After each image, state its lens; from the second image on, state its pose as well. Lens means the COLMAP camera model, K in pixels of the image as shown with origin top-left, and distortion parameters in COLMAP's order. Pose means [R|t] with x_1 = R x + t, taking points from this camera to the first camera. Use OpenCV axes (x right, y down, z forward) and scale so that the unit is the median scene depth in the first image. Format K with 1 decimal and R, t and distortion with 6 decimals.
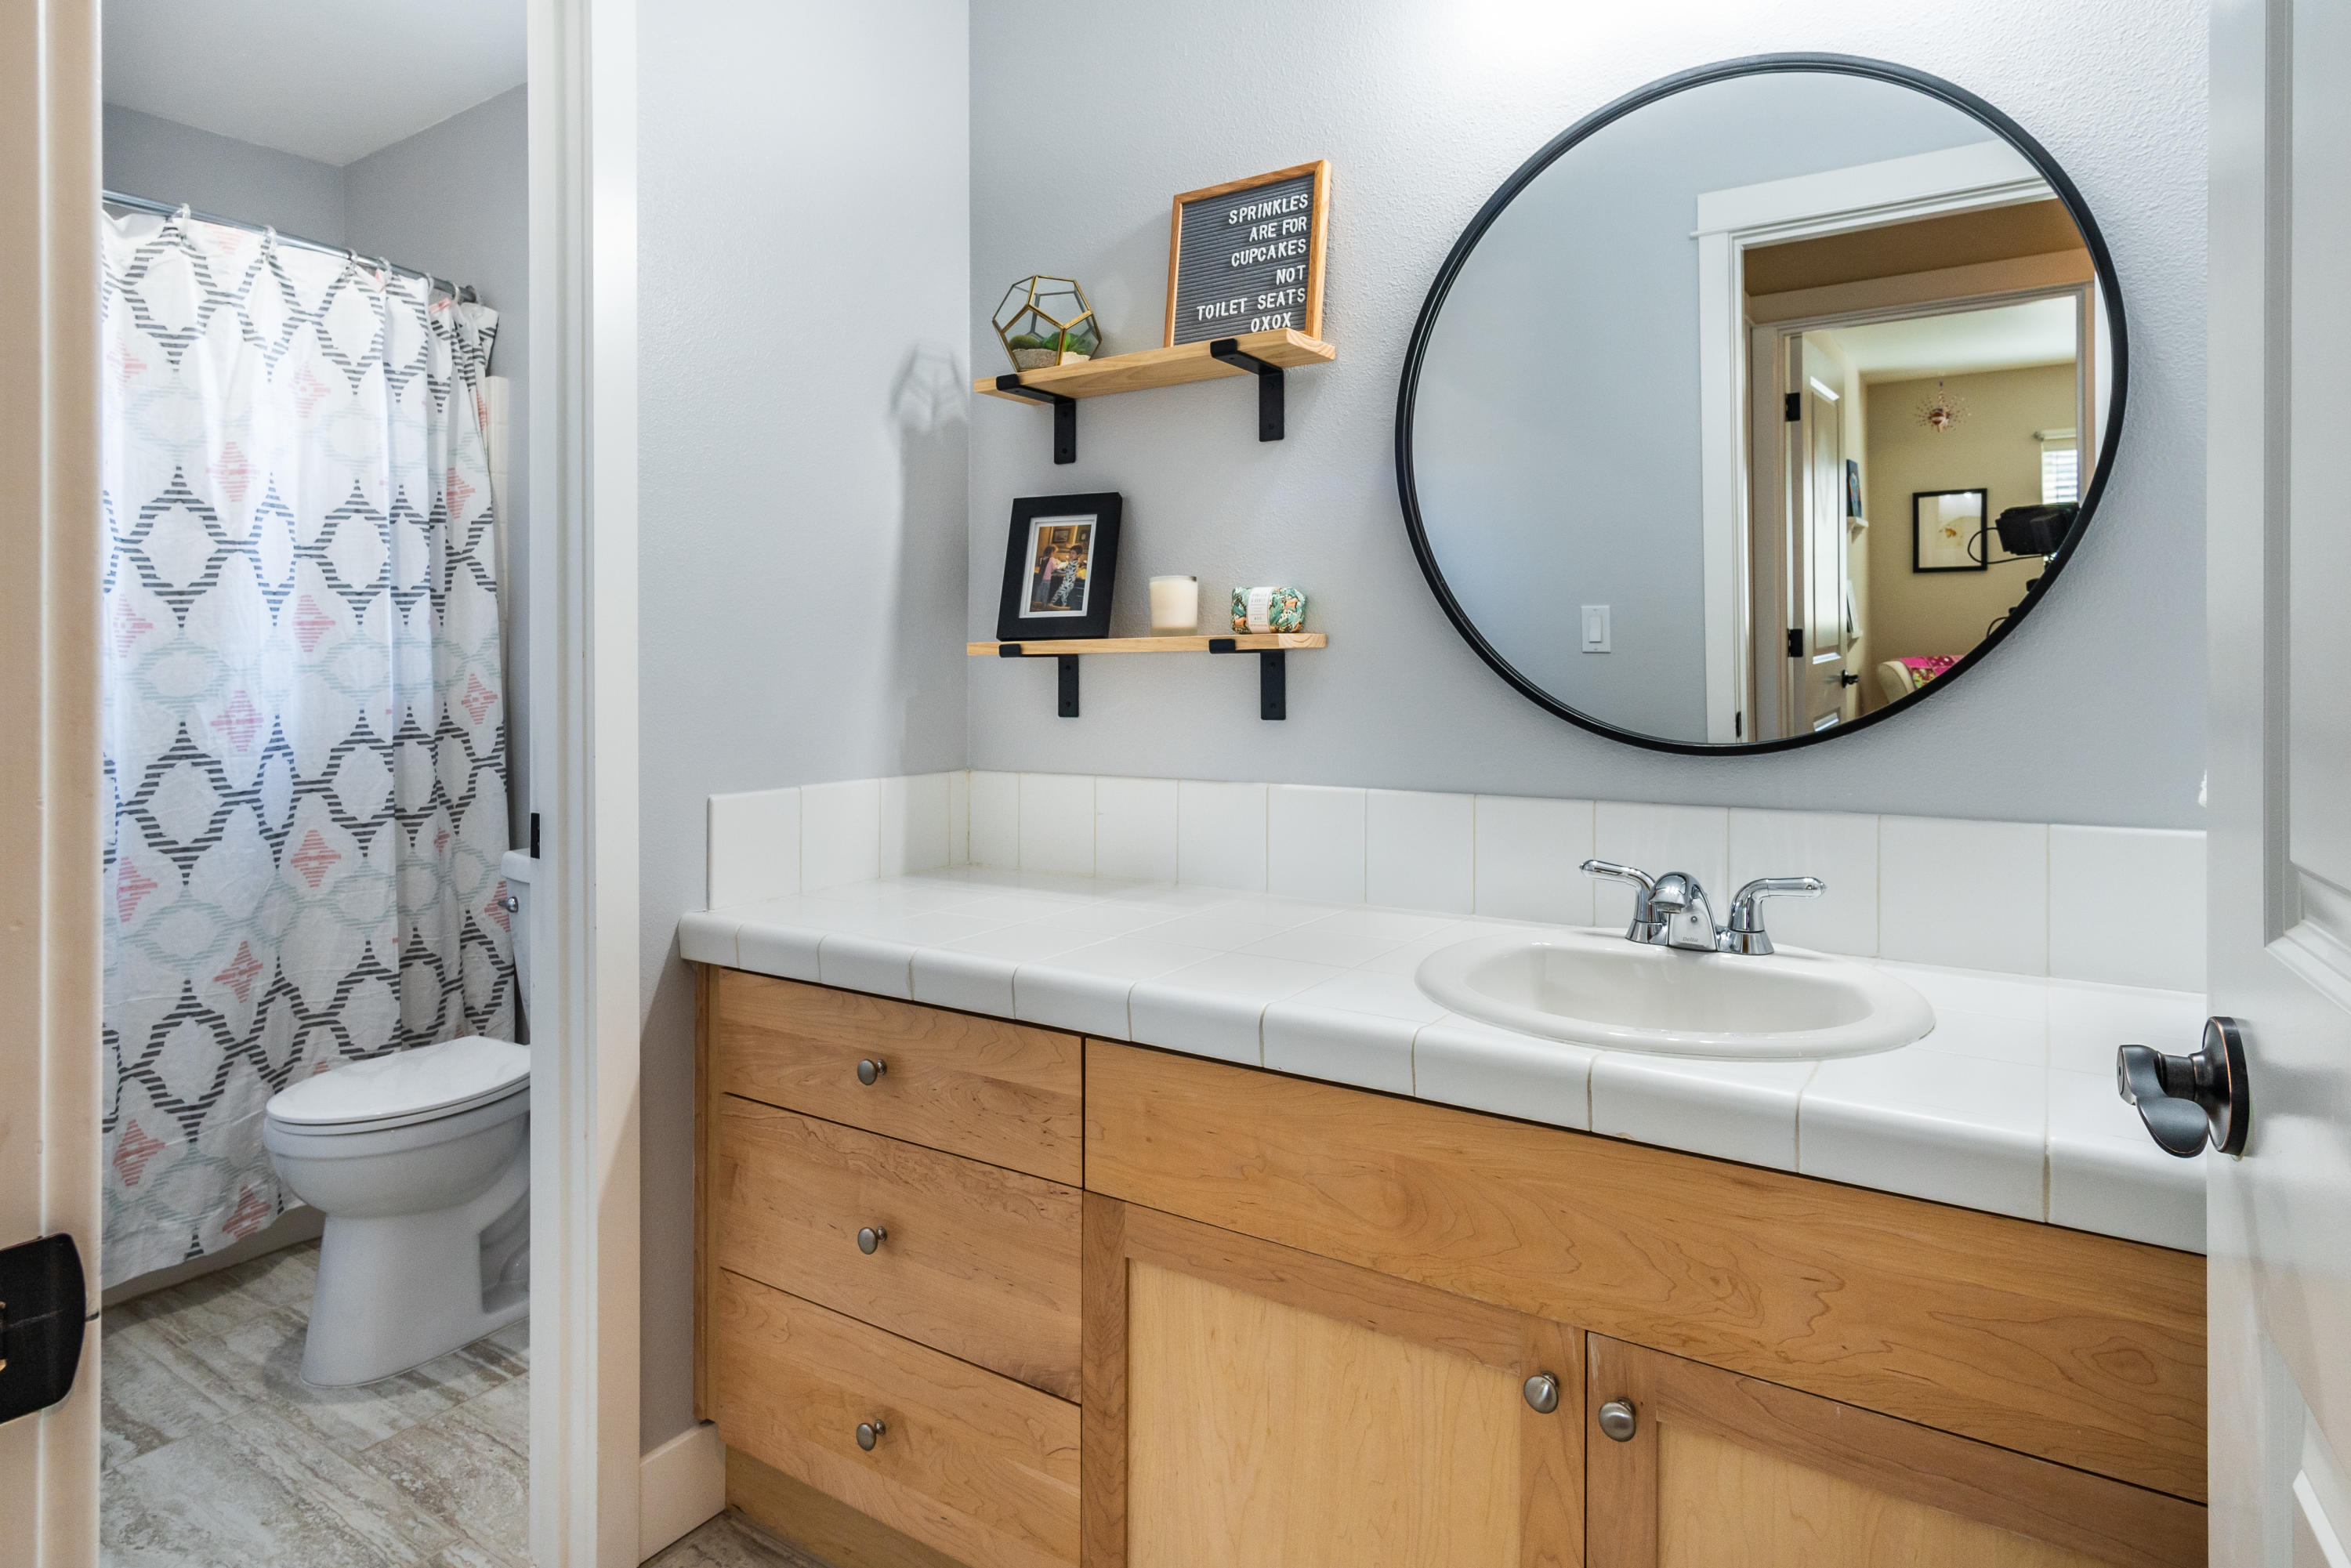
lens RADIAL K [[1318.2, 0, 1189.8], [0, 1318.2, 638.2], [0, 0, 1]] dist [0.003998, 0.002221]
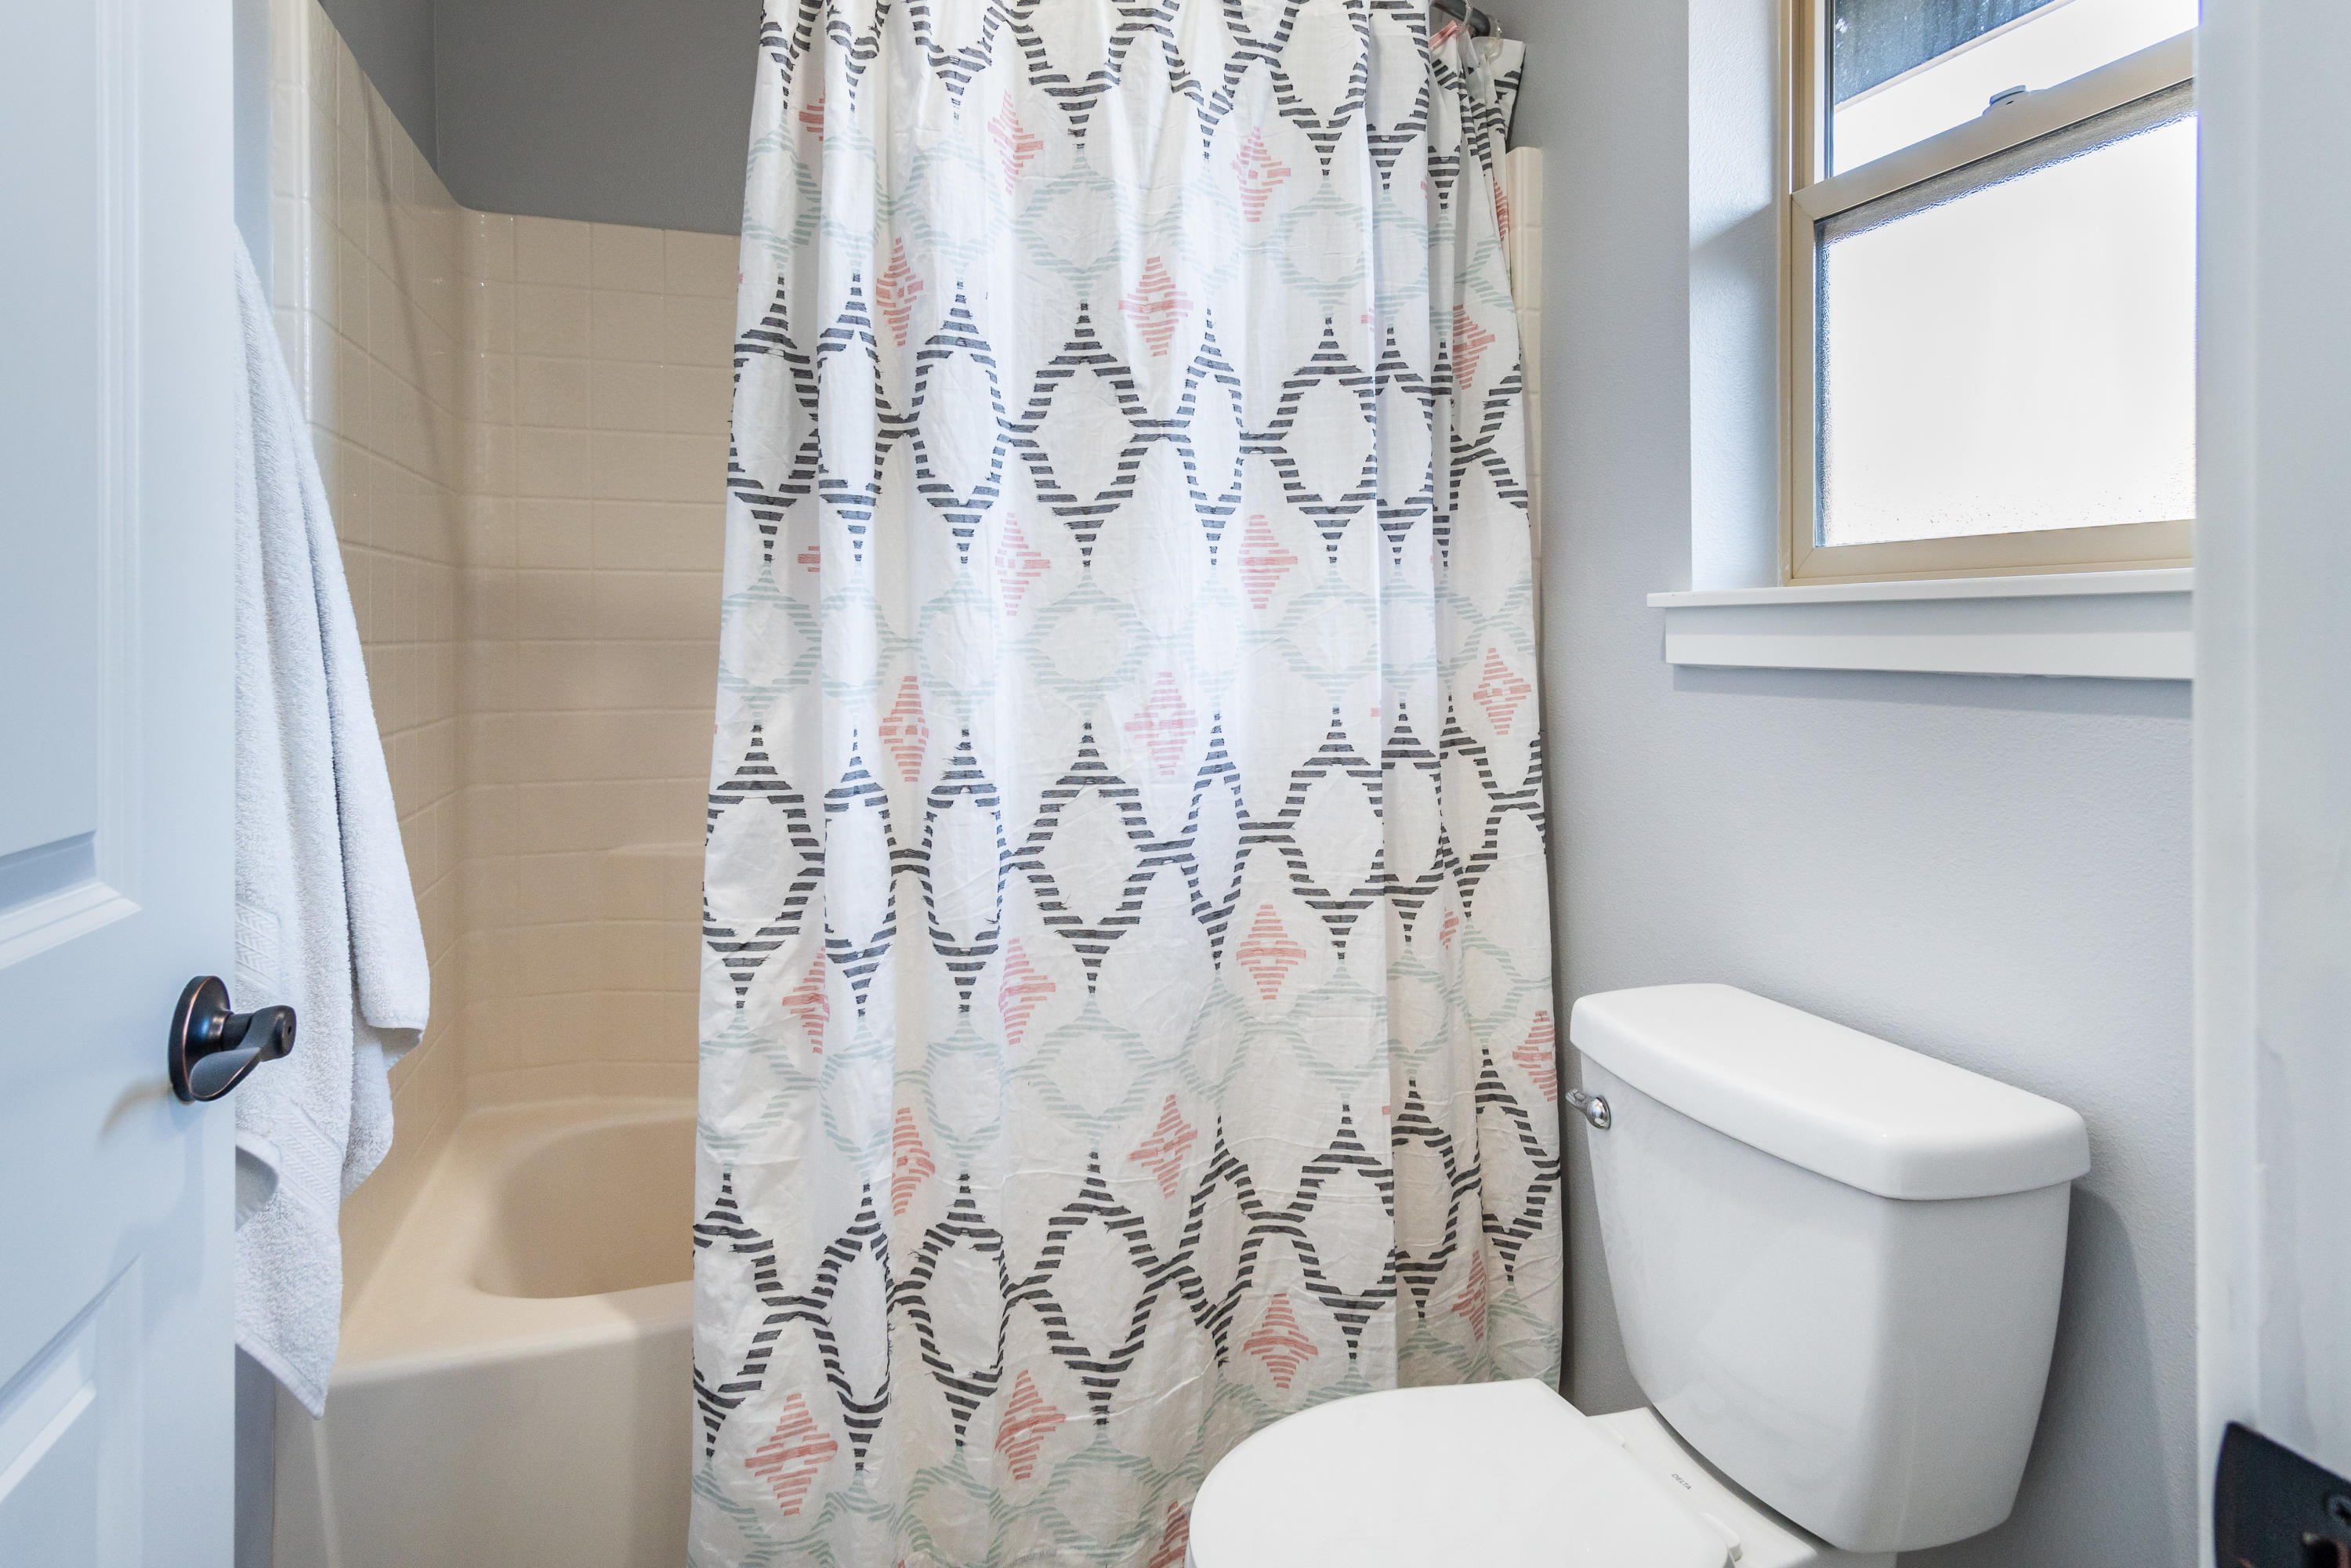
lens RADIAL K [[1318.2, 0, 1189.8], [0, 1318.2, 638.2], [0, 0, 1]] dist [0.003998, 0.002221]
pose [[0.797897, 0.010356, -0.602705, -0.331655], [0.001756, 0.999808, 0.019504, 0.012054], [0.602791, -0.016620, 0.797726, 0.502806]]
